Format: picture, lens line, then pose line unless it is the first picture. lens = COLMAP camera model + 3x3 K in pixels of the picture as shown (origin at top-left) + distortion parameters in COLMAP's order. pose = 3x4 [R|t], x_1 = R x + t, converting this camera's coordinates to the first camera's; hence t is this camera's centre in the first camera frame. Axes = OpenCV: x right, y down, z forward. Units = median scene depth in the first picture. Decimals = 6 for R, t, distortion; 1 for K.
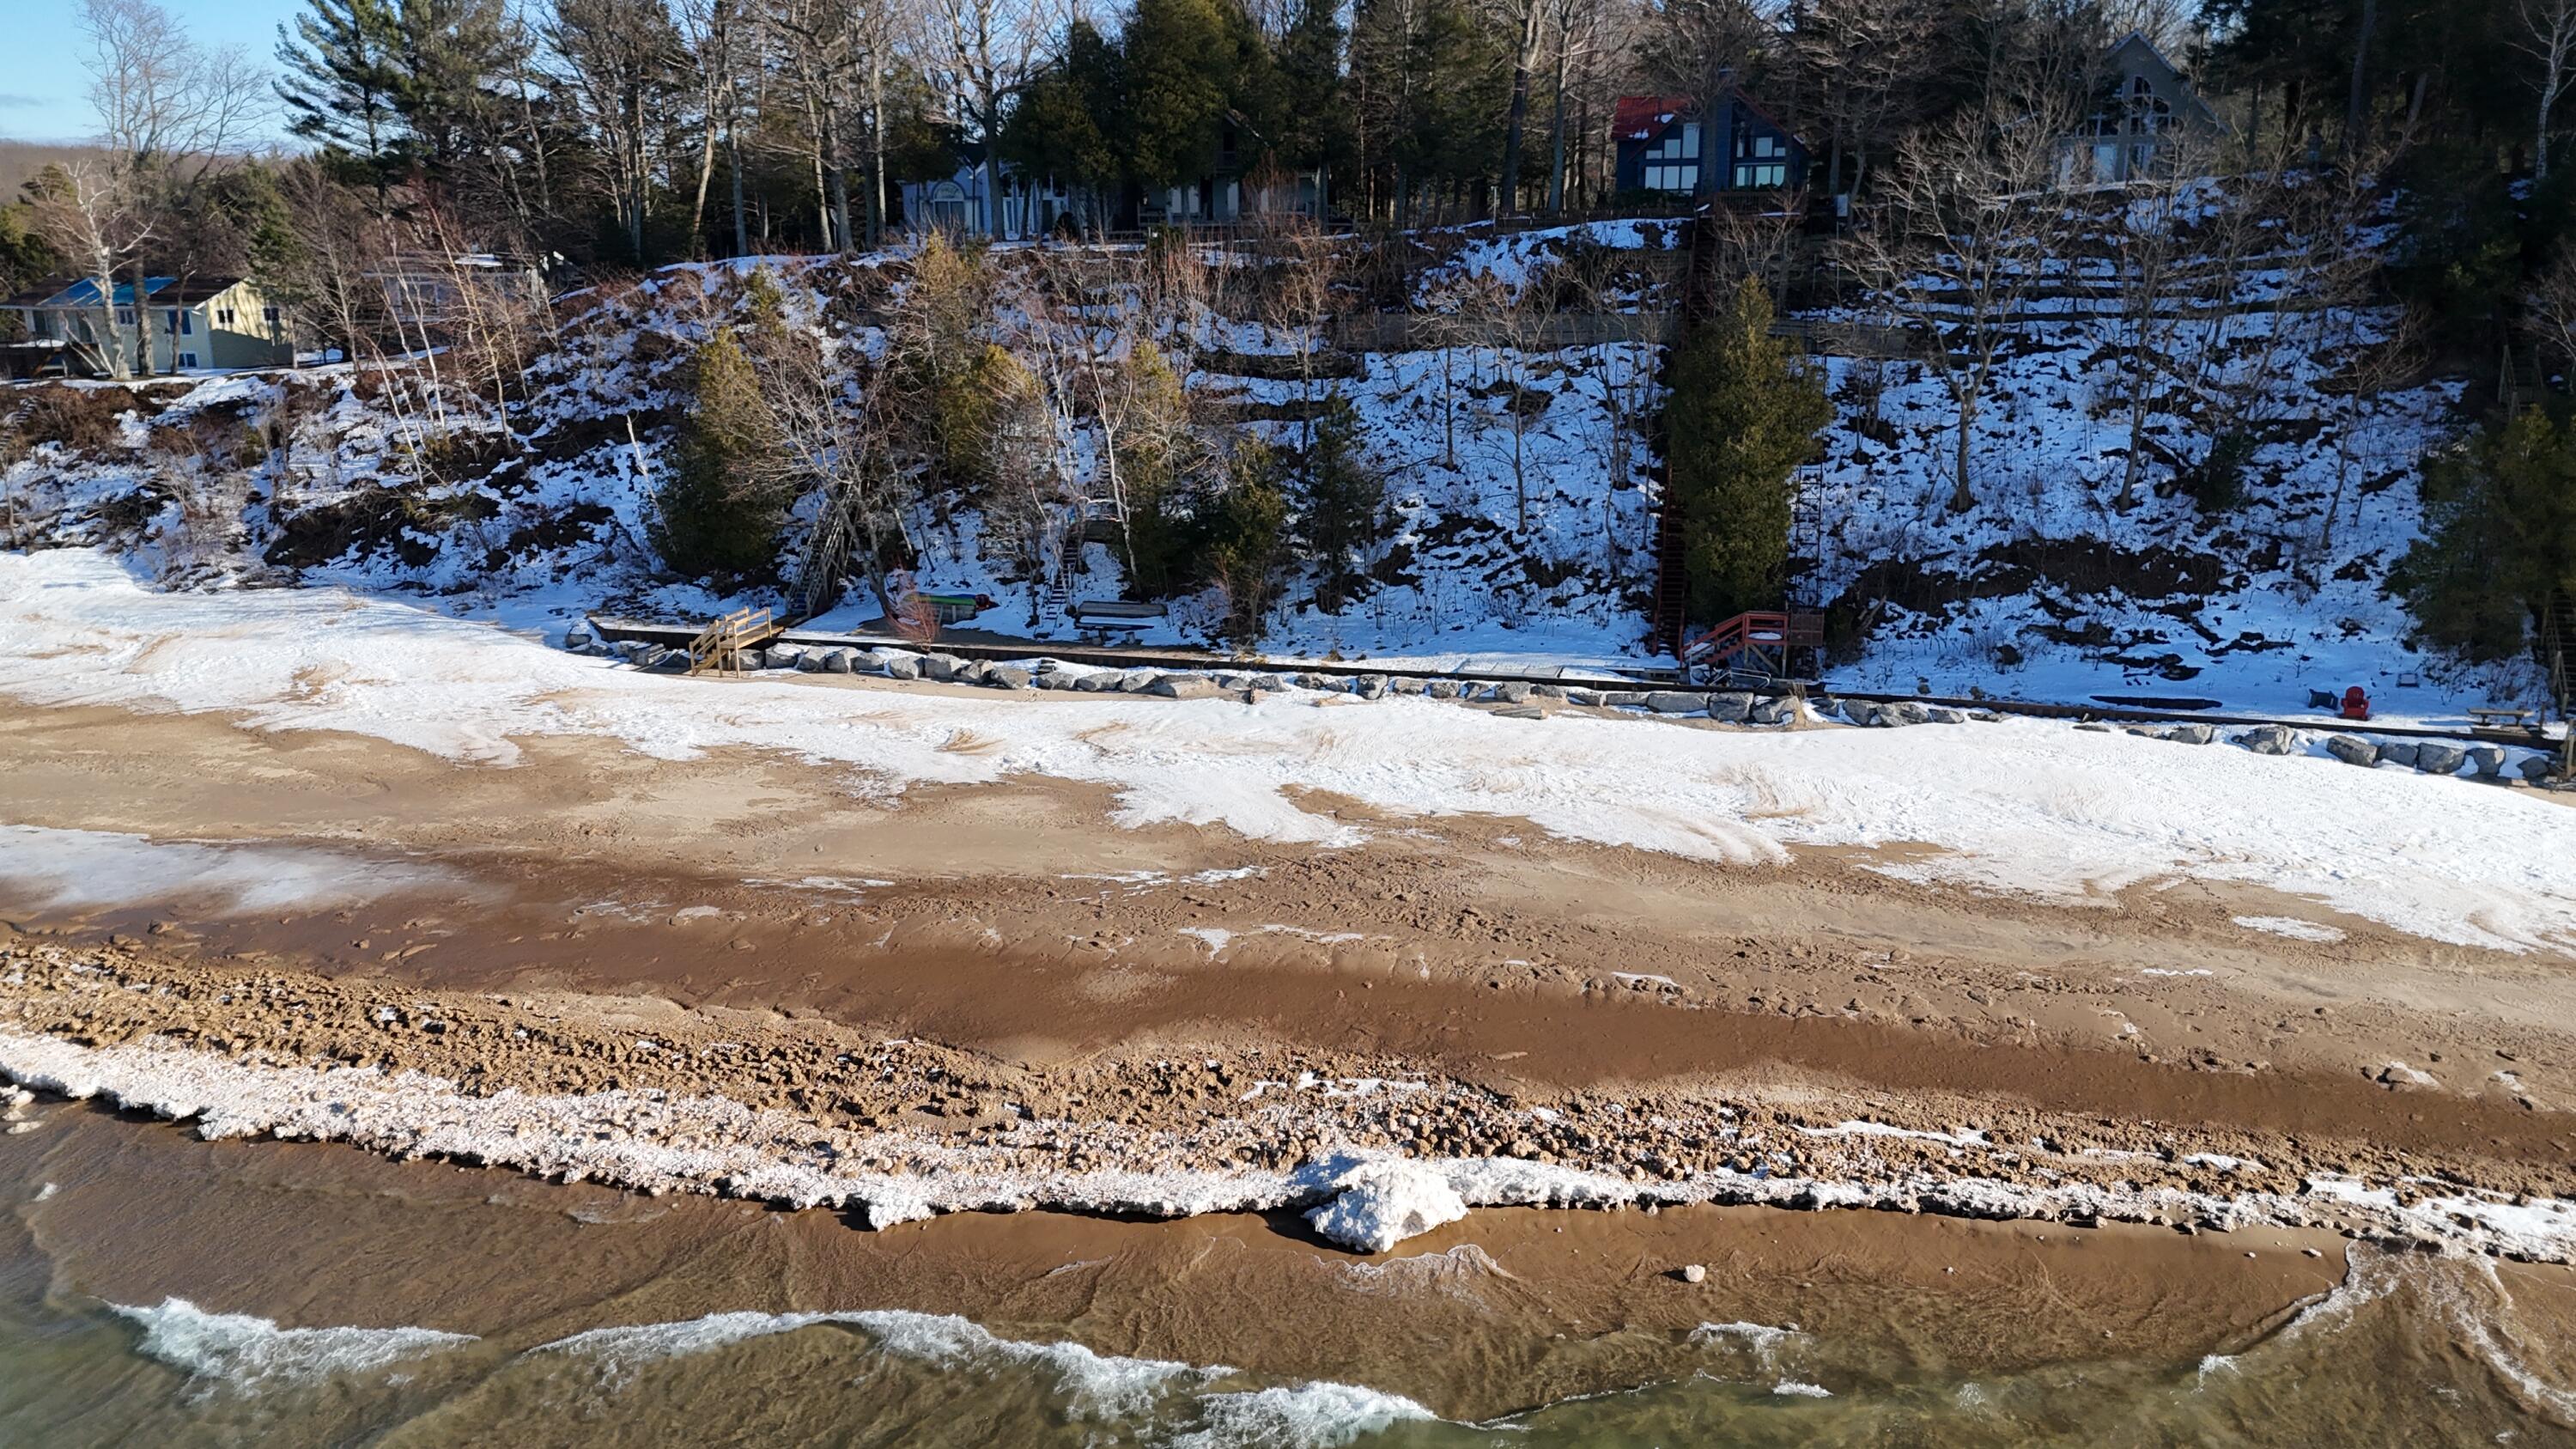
lens RADIAL K [[1869.0, 0, 1290.9], [0, 1869.0, 722.5], [0, 0, 1]] dist [0.082493, -0.081202]
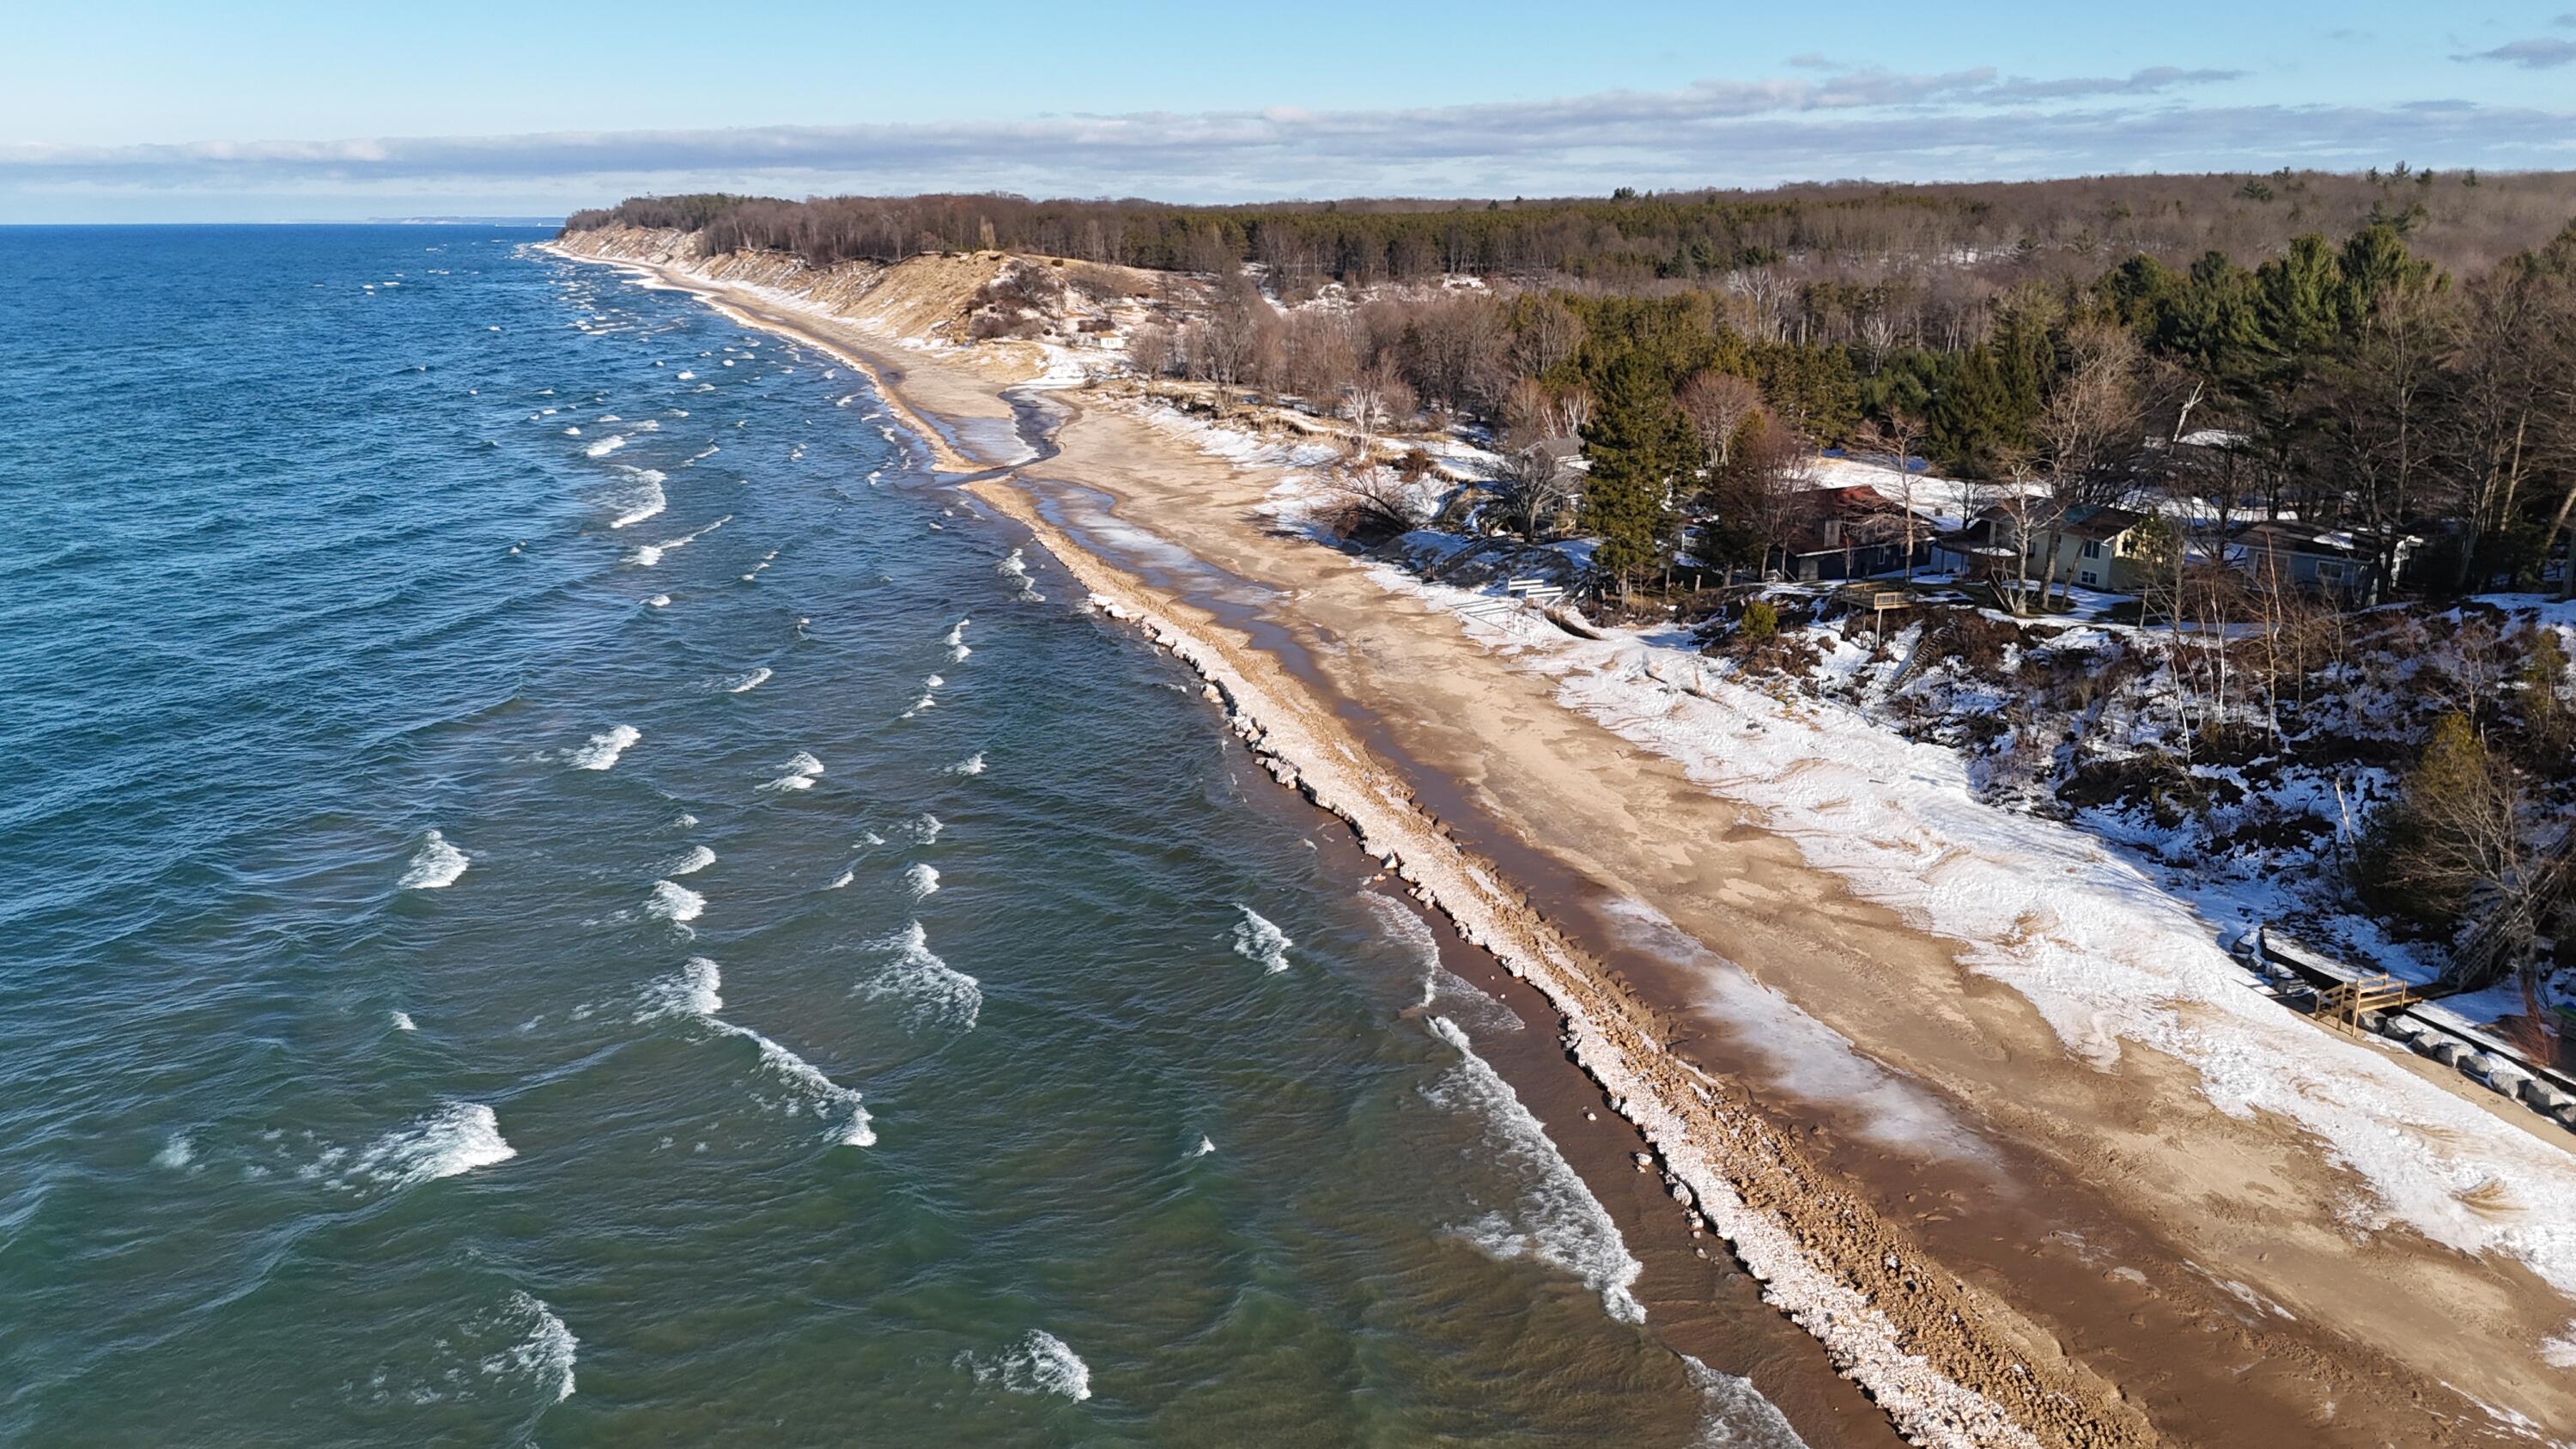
lens RADIAL K [[1869.0, 0, 1283.0], [0, 1869.0, 736.1], [0, 0, 1]] dist [0.082493, -0.081202]
pose [[0.541077, 0.225784, -0.810097, 0.245915], [-0.203638, 0.969794, 0.134280, -0.220220], [0.815946, 0.092310, 0.570711, -0.199532]]
